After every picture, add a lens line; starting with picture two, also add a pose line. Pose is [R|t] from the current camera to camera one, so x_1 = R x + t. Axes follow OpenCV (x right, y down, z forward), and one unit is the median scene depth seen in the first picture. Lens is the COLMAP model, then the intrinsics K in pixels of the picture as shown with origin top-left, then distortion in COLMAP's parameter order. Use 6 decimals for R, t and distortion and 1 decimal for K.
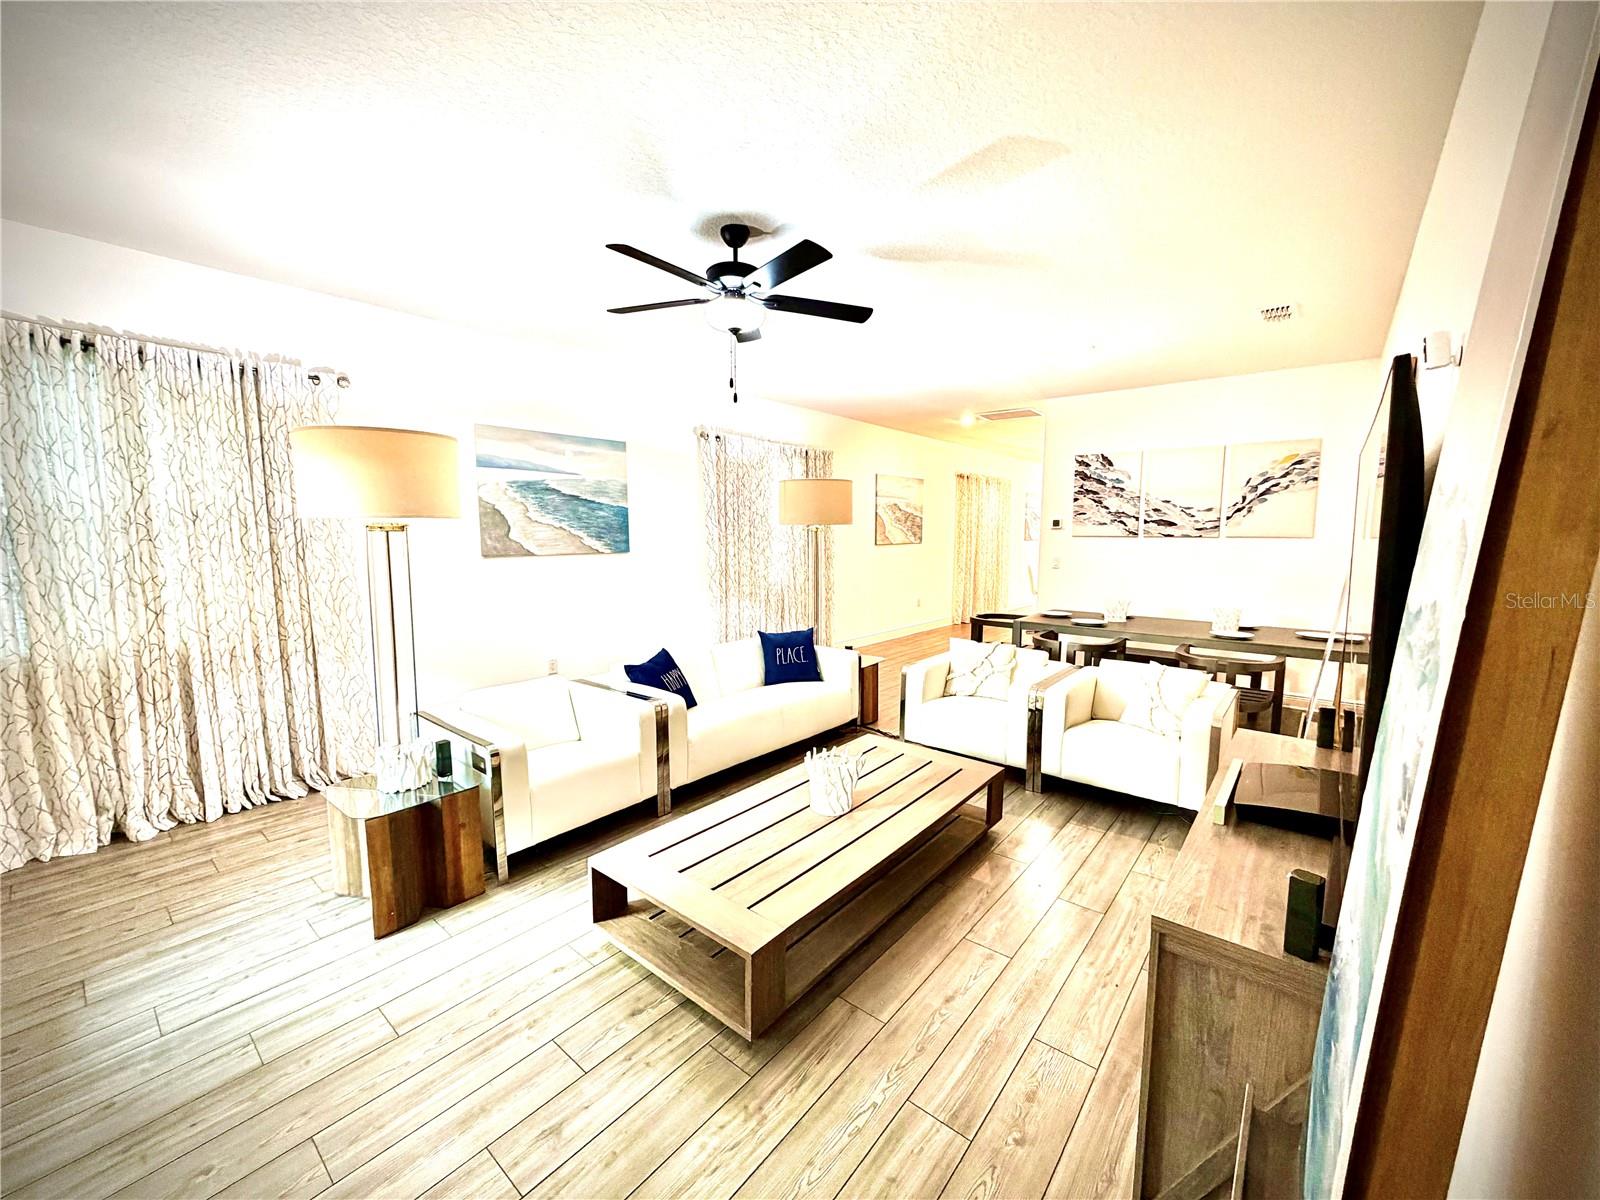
lens RADIAL K [[639.2, 0, 802.0], [0, 639.2, 599.2], [0, 0, 1]] dist [-0.000661, 0.000033]
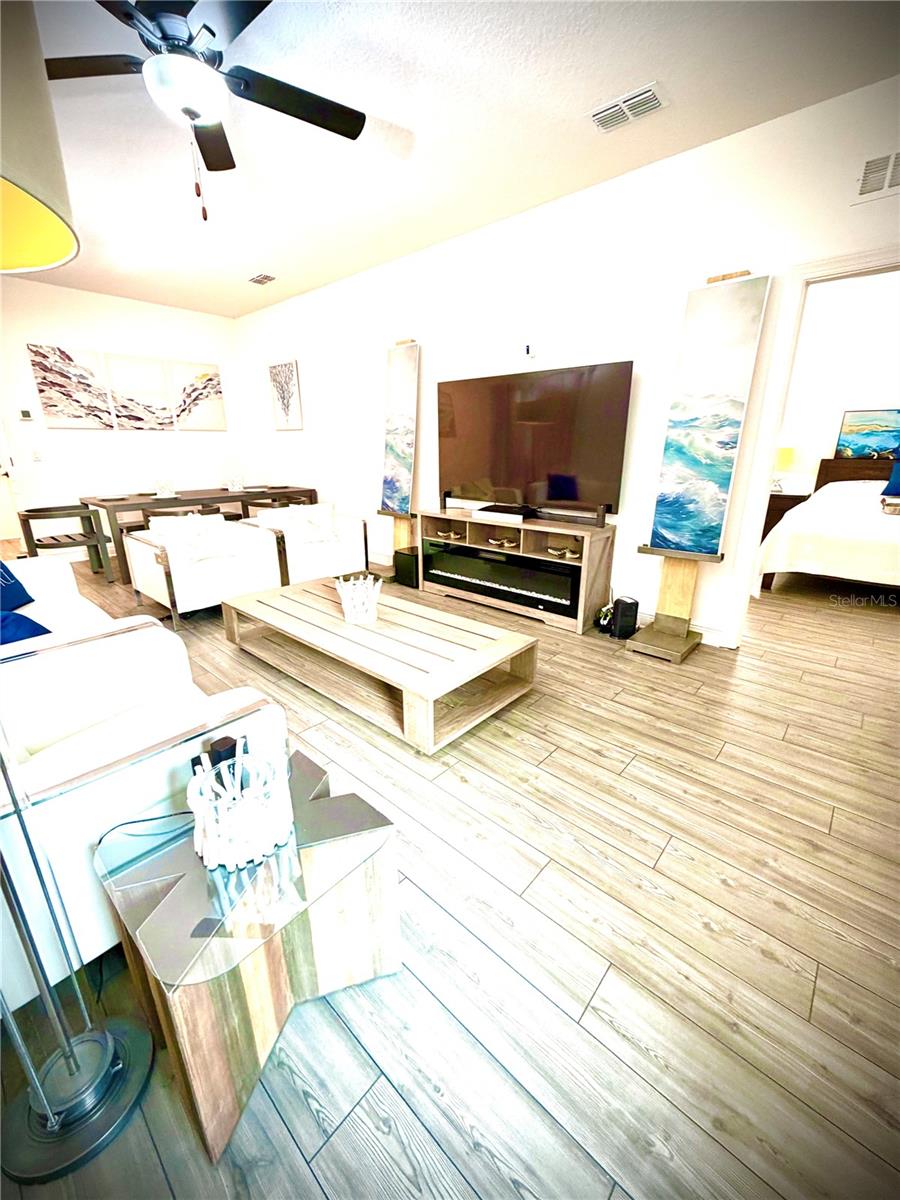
lens RADIAL K [[479.4, 0, 445.9], [0, 479.4, 595.8], [0, 0, 1]] dist [-0.000661, 0.000033]
pose [[0.041352, -0.304070, 0.951752, -0.410973], [0.109759, 0.948184, 0.298161, -0.000543], [-0.993098, 0.092134, 0.072584, 0.346945]]
